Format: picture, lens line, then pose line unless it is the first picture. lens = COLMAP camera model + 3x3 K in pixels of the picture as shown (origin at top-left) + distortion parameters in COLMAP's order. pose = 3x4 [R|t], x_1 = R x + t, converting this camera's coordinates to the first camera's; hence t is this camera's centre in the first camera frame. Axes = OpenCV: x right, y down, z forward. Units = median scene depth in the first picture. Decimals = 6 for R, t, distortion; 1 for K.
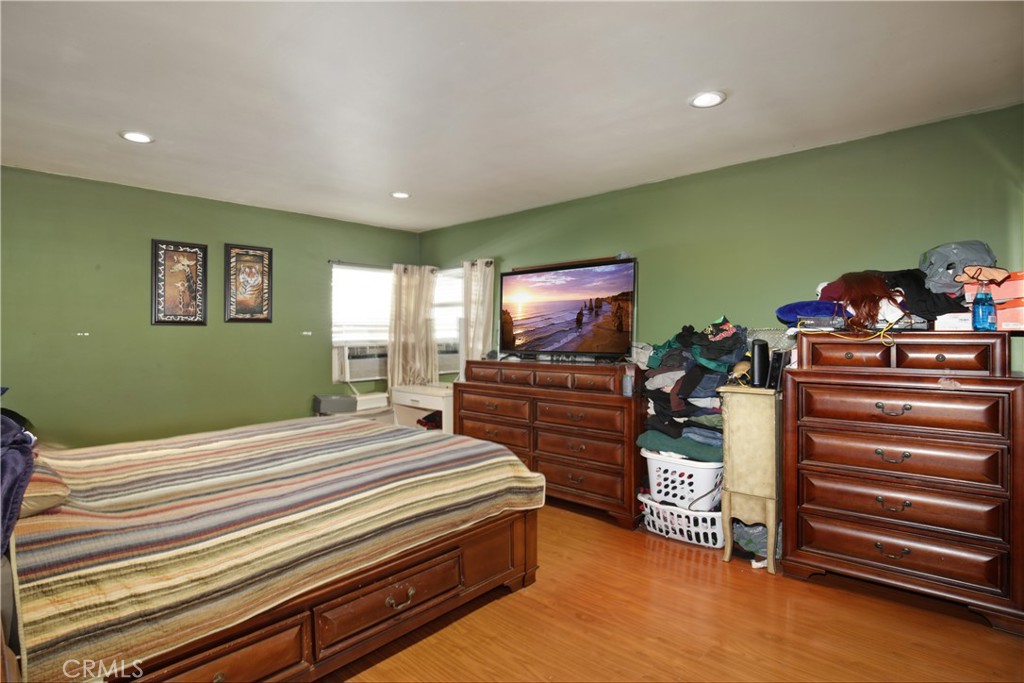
lens RADIAL K [[471.2, 0, 502.4], [0, 471.2, 337.6], [0, 0, 1]] dist [-0.001611, -0.000097]
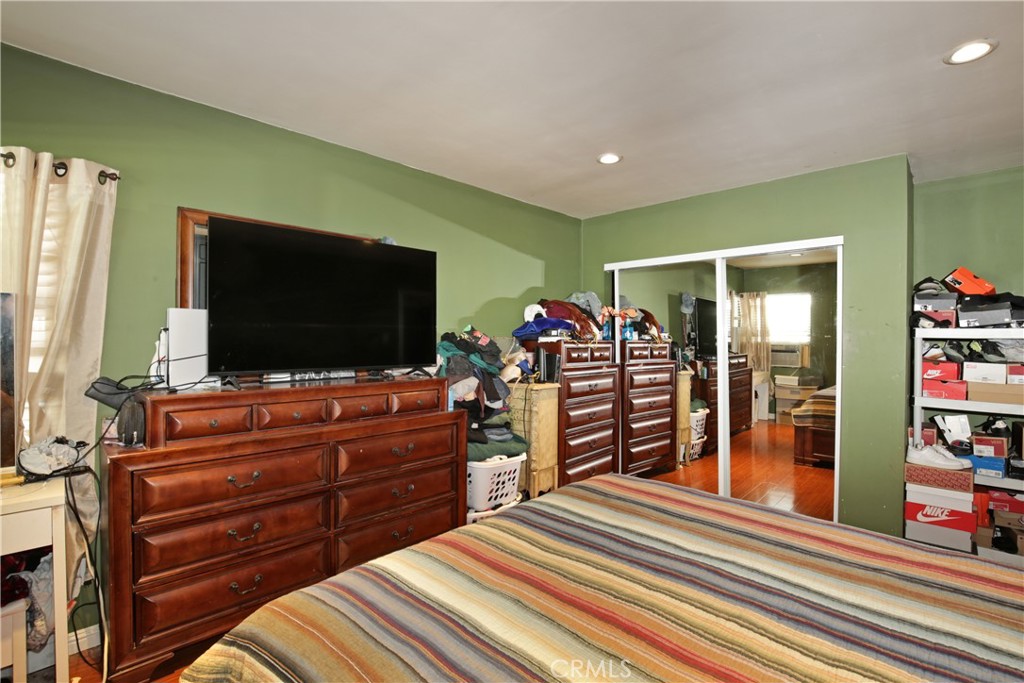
lens RADIAL K [[471.2, 0, 502.4], [0, 471.2, 337.6], [0, 0, 1]] dist [-0.001611, -0.000097]
pose [[0.086481, 0.008387, 0.996218, -0.673902], [-0.001183, 0.999965, -0.008316, -0.006266], [-0.996253, -0.000460, 0.086488, 0.904996]]
